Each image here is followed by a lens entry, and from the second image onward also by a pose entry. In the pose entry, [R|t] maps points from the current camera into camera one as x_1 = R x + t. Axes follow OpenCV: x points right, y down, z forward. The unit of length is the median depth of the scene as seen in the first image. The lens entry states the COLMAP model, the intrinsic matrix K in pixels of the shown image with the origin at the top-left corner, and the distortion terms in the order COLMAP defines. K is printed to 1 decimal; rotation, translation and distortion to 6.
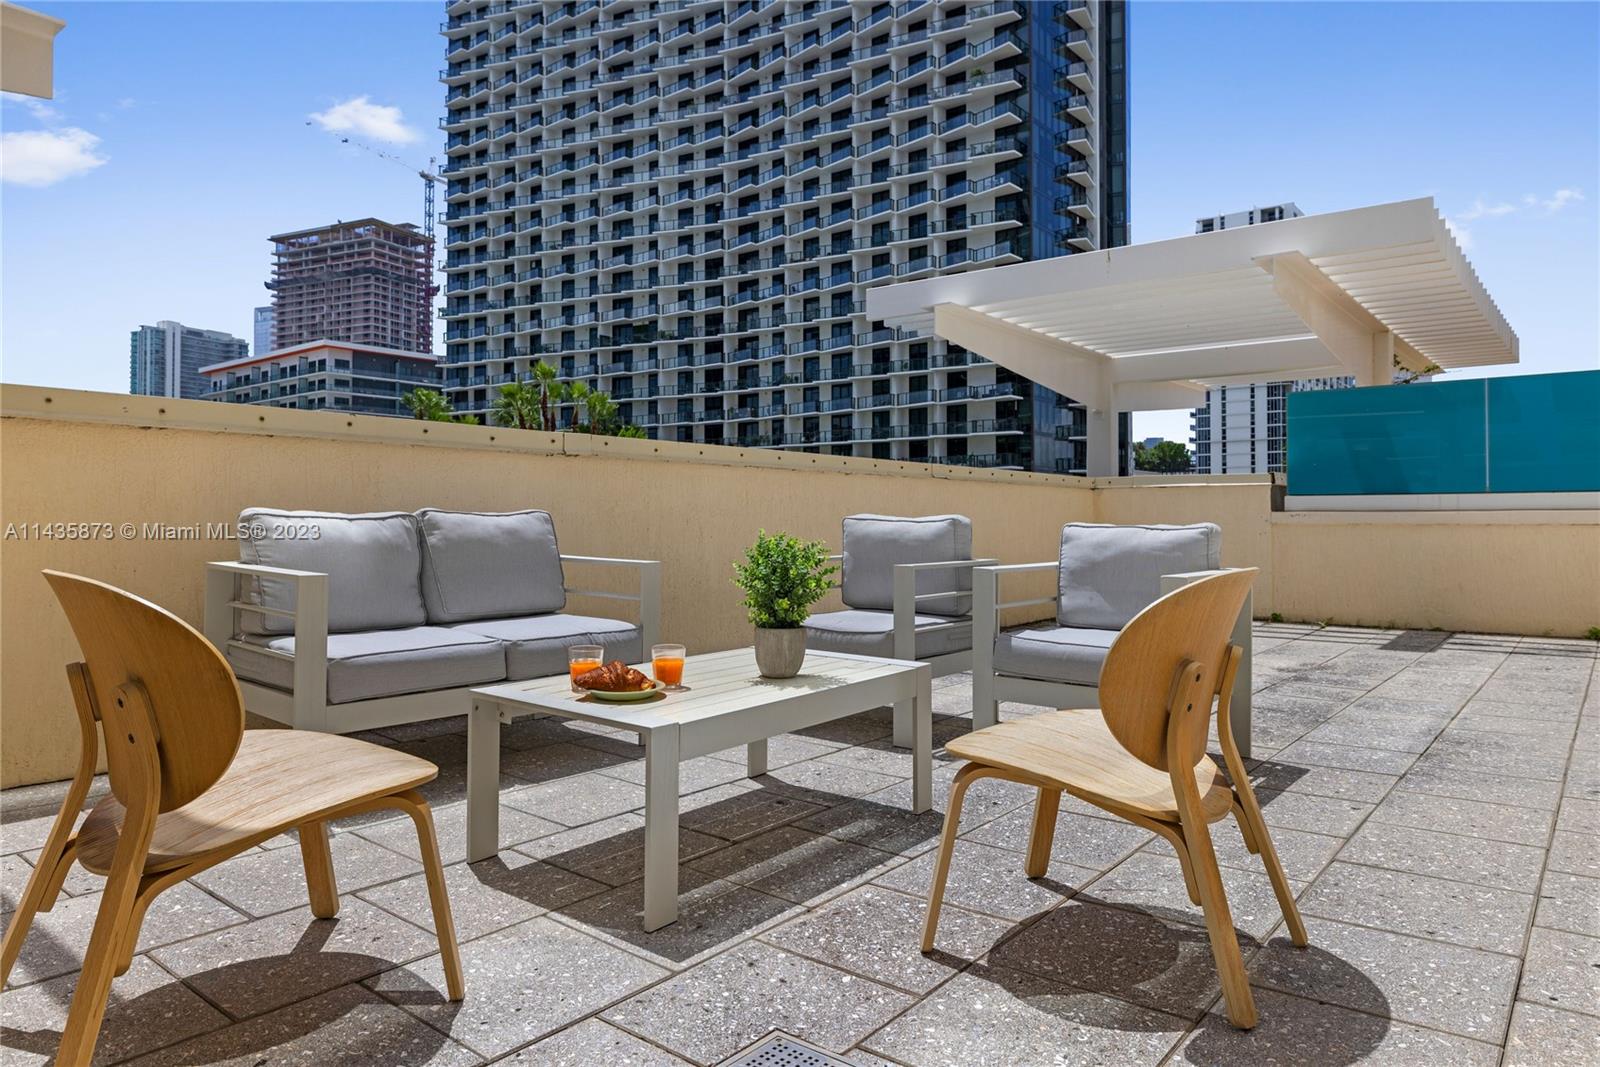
lens RADIAL K [[1022.0, 0, 797.6], [0, 1022.0, 523.5], [0, 0, 1]] dist [0.004779, -0.000919]
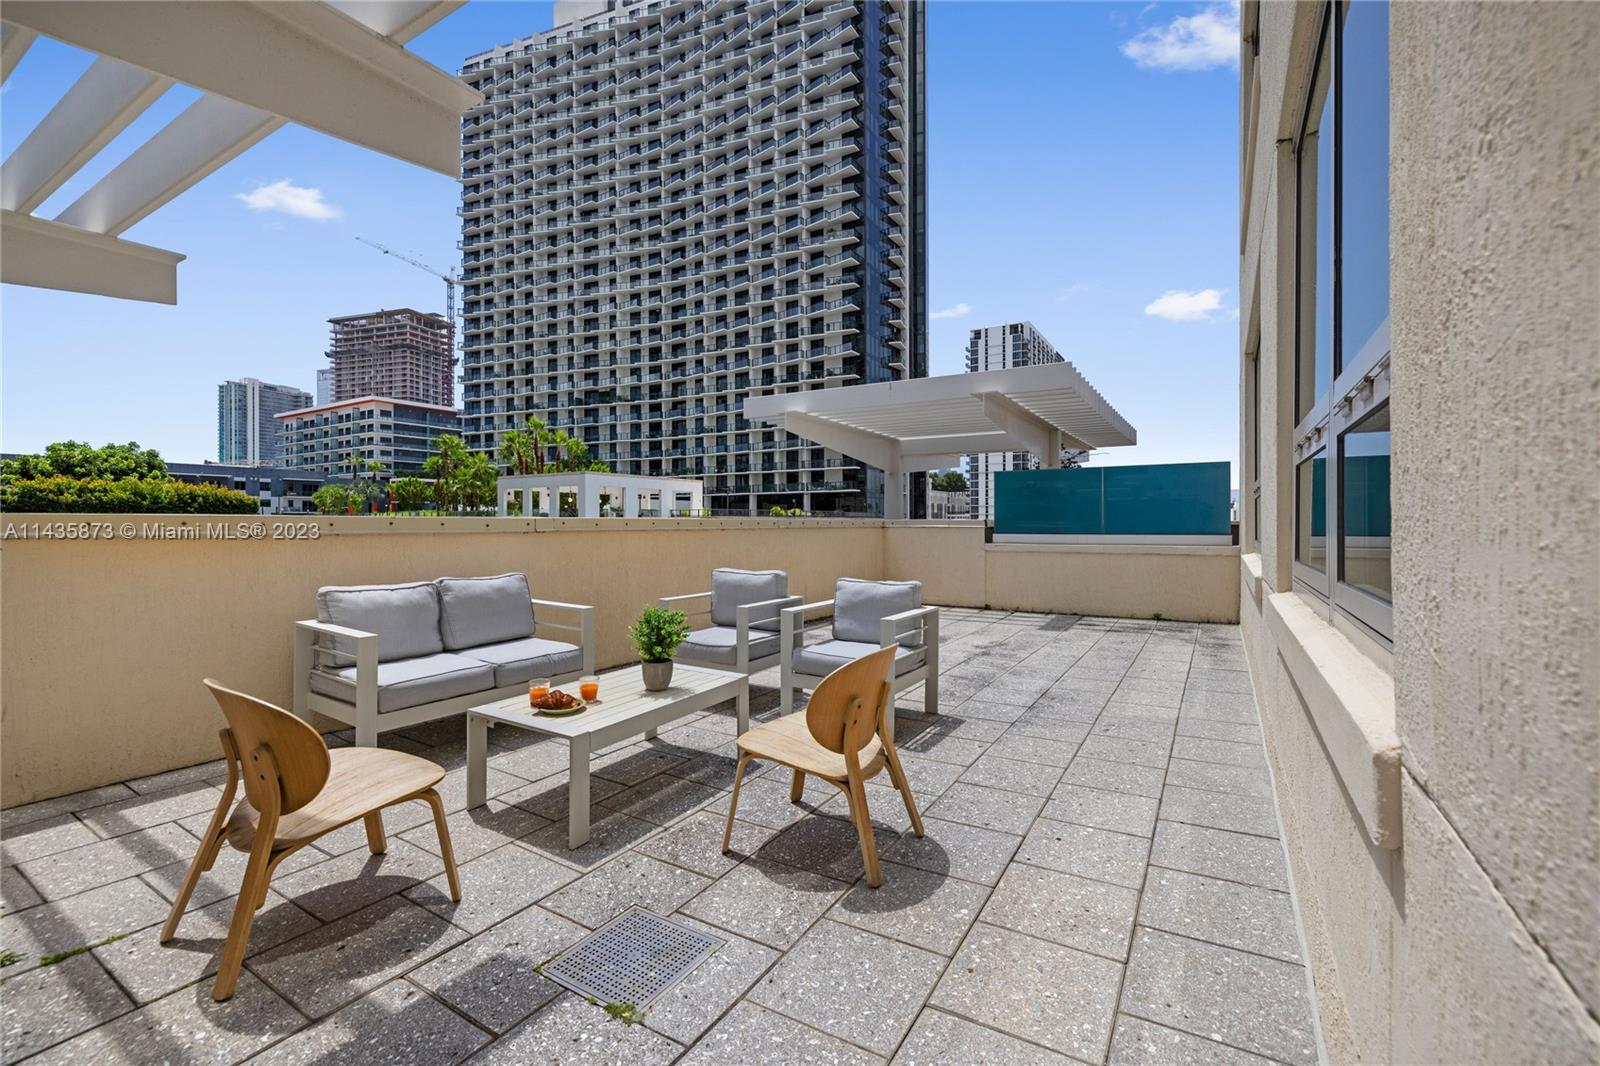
lens RADIAL K [[680.7, 0, 804.3], [0, 680.7, 533.1], [0, 0, 1]] dist [0.006705, 0.000392]
pose [[0.991590, -0.003477, 0.129376, 0.053938], [0.001397, 0.999868, 0.016164, -0.088937], [-0.129415, -0.015848, 0.991464, -0.118007]]
